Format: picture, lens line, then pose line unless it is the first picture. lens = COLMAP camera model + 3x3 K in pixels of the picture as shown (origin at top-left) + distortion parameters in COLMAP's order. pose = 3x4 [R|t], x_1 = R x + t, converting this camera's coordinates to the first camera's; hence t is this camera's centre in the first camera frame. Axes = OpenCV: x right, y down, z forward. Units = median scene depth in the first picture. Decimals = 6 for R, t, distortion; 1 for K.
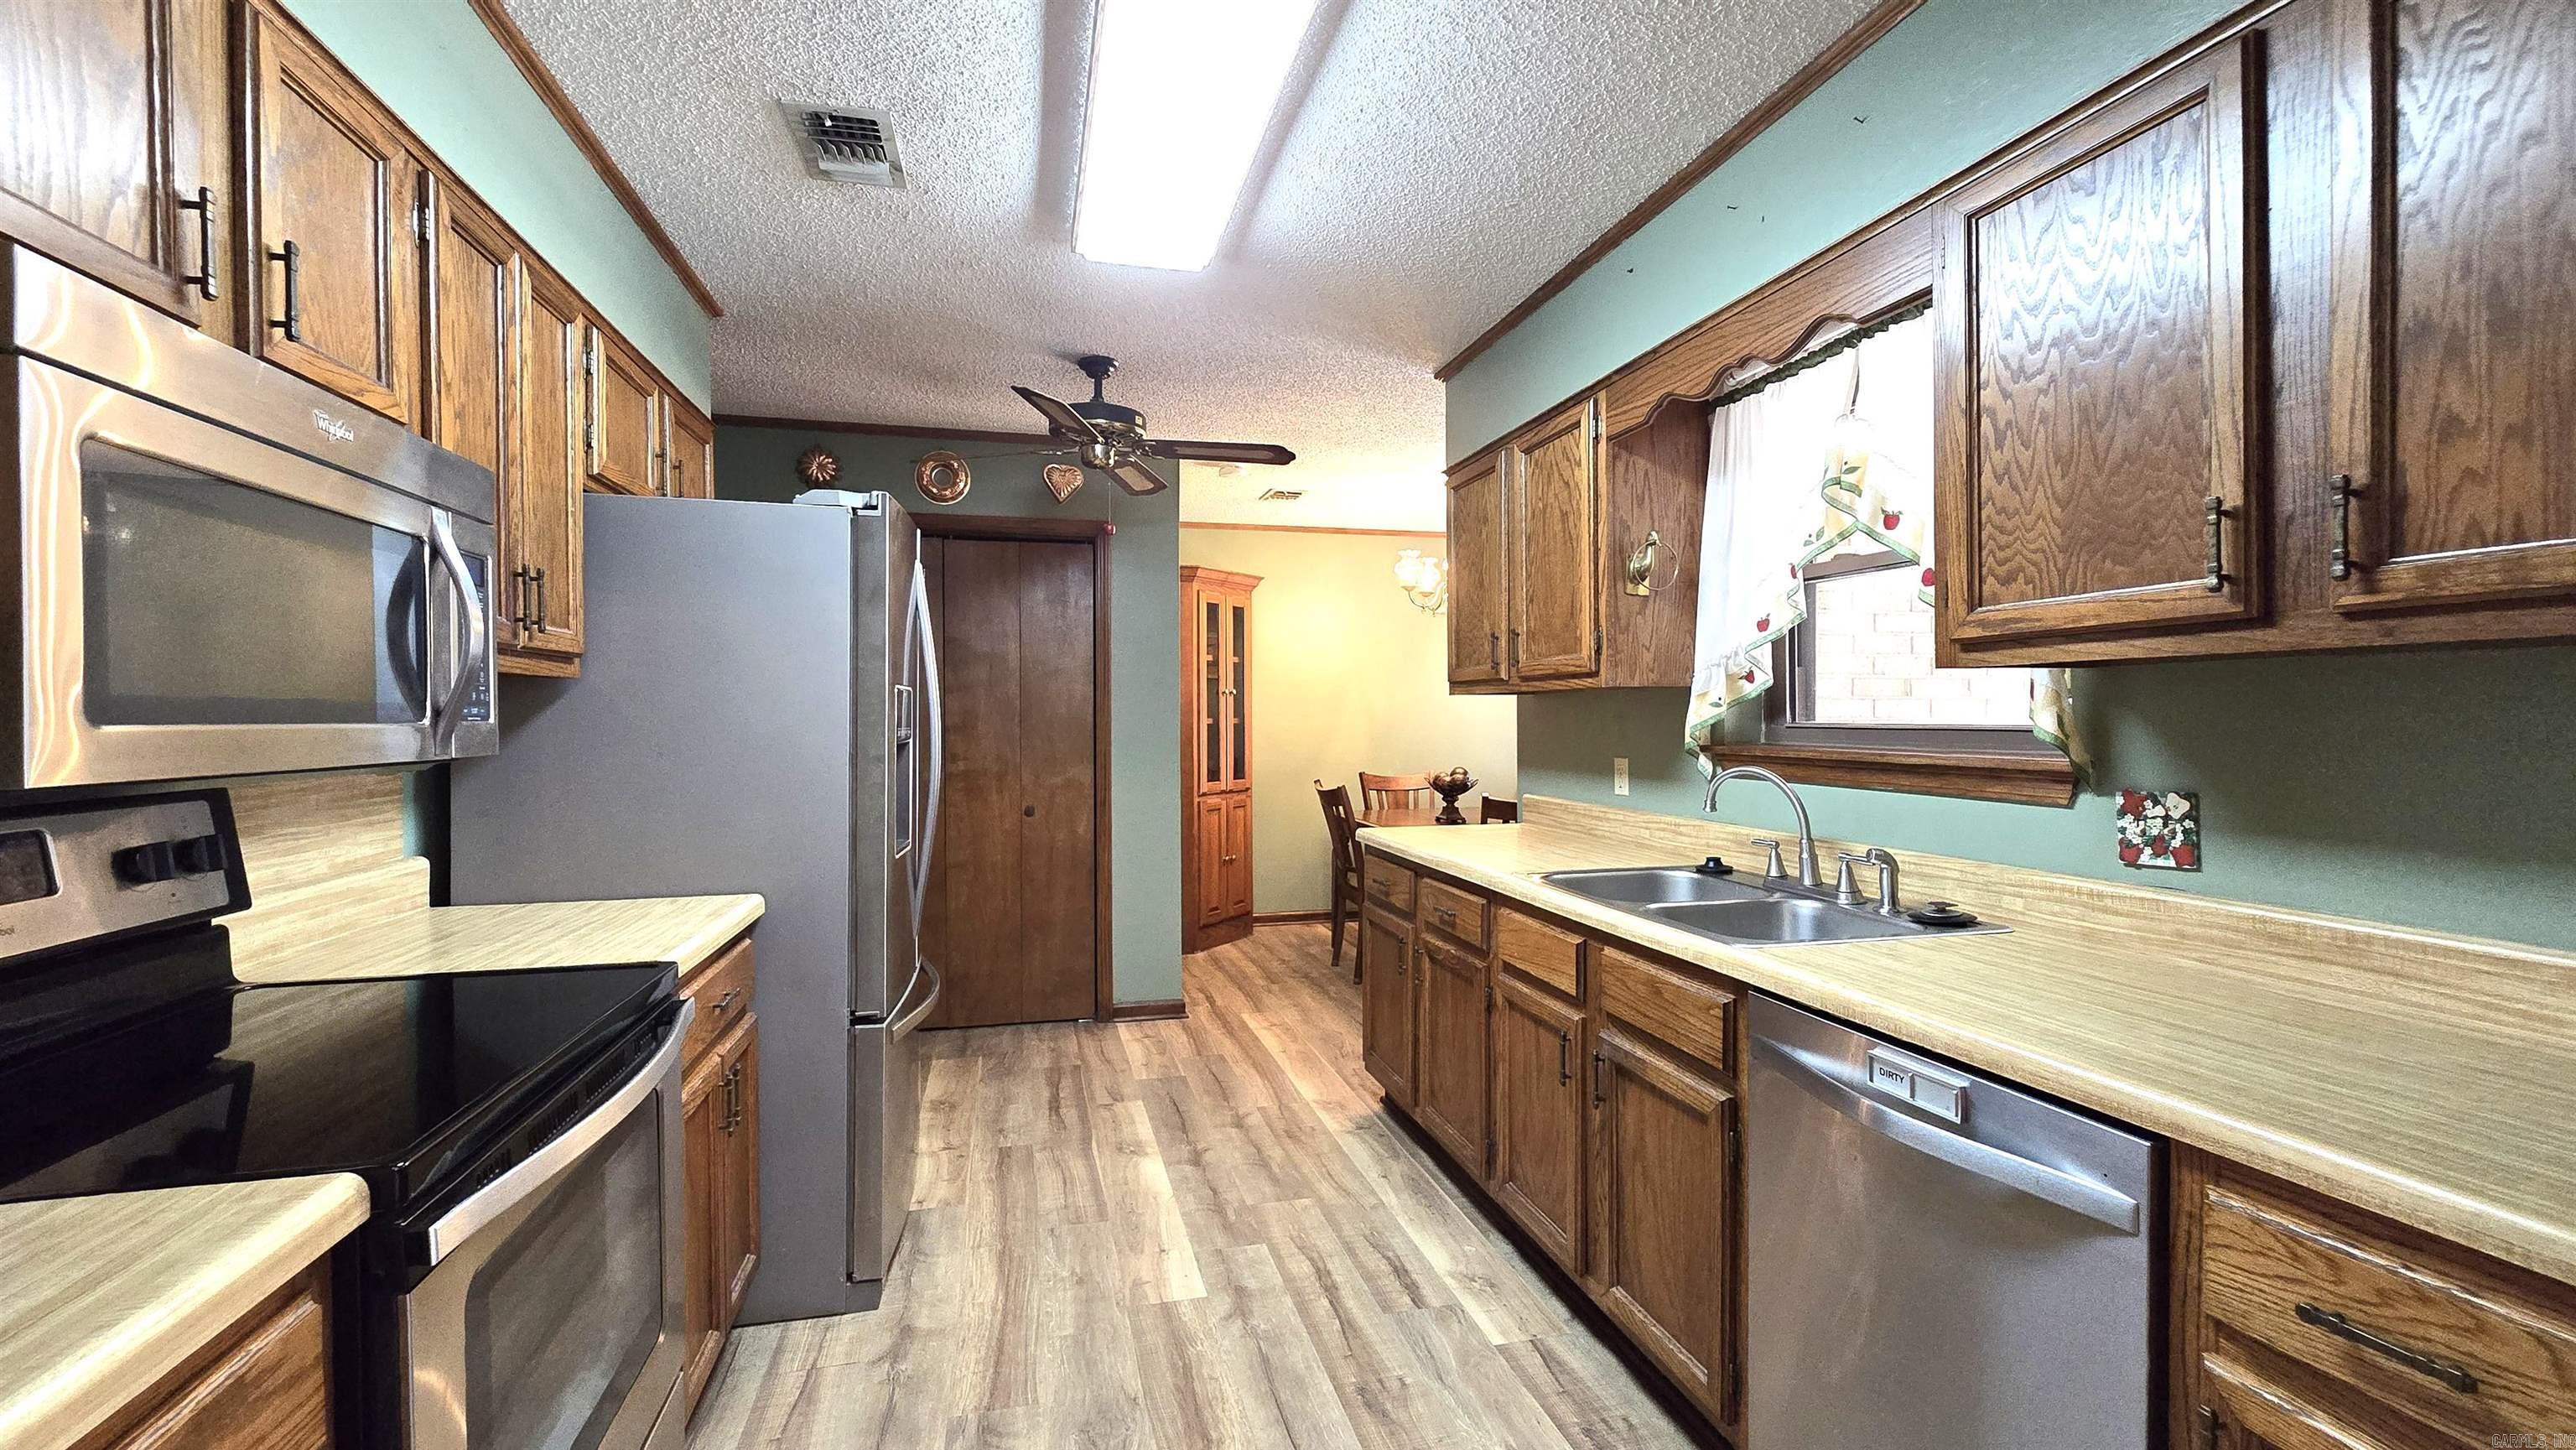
lens RADIAL K [[1052.1, 0, 1288.7], [0, 1052.1, 724.1], [0, 0, 1]] dist [-0.006650, 0.002069]
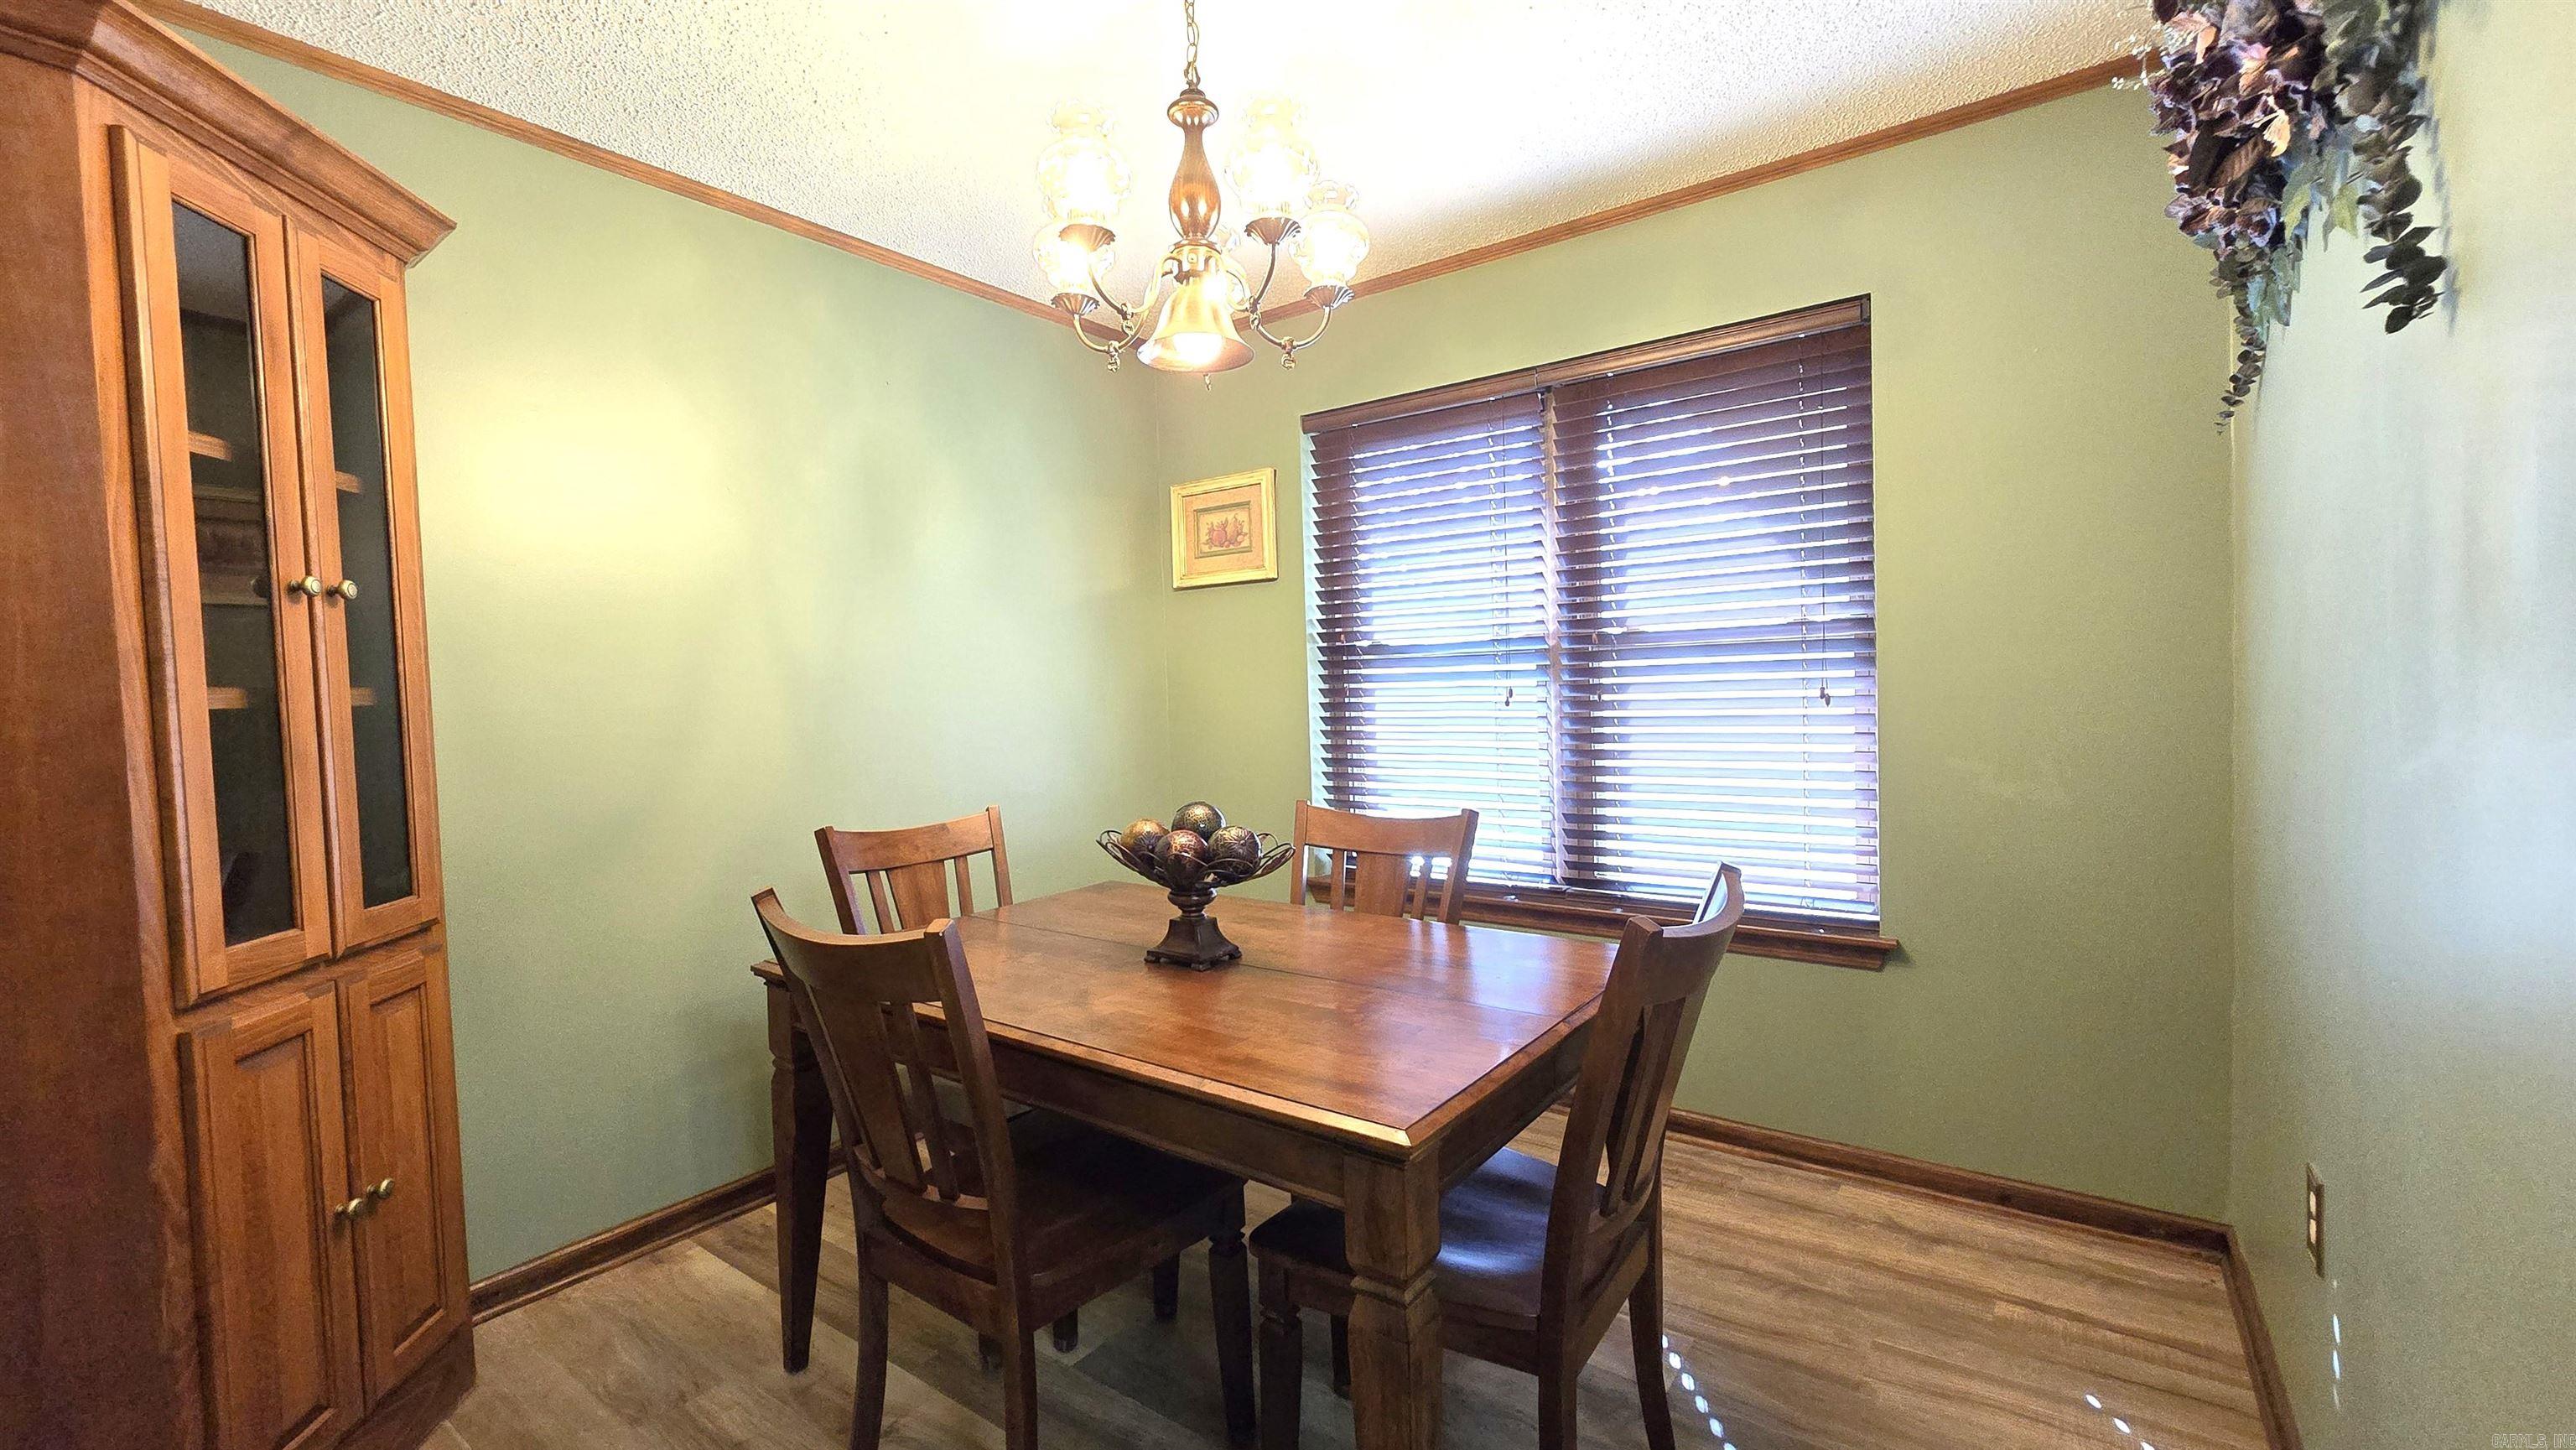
lens RADIAL K [[1052.1, 0, 1292.8], [0, 1052.1, 735.6], [0, 0, 1]] dist [-0.006650, 0.002069]
pose [[0.768831, -0.043605, 0.637964, -0.059637], [0.021443, 0.998869, 0.042432, 0.001614], [-0.639093, -0.018943, 0.768896, 0.985759]]
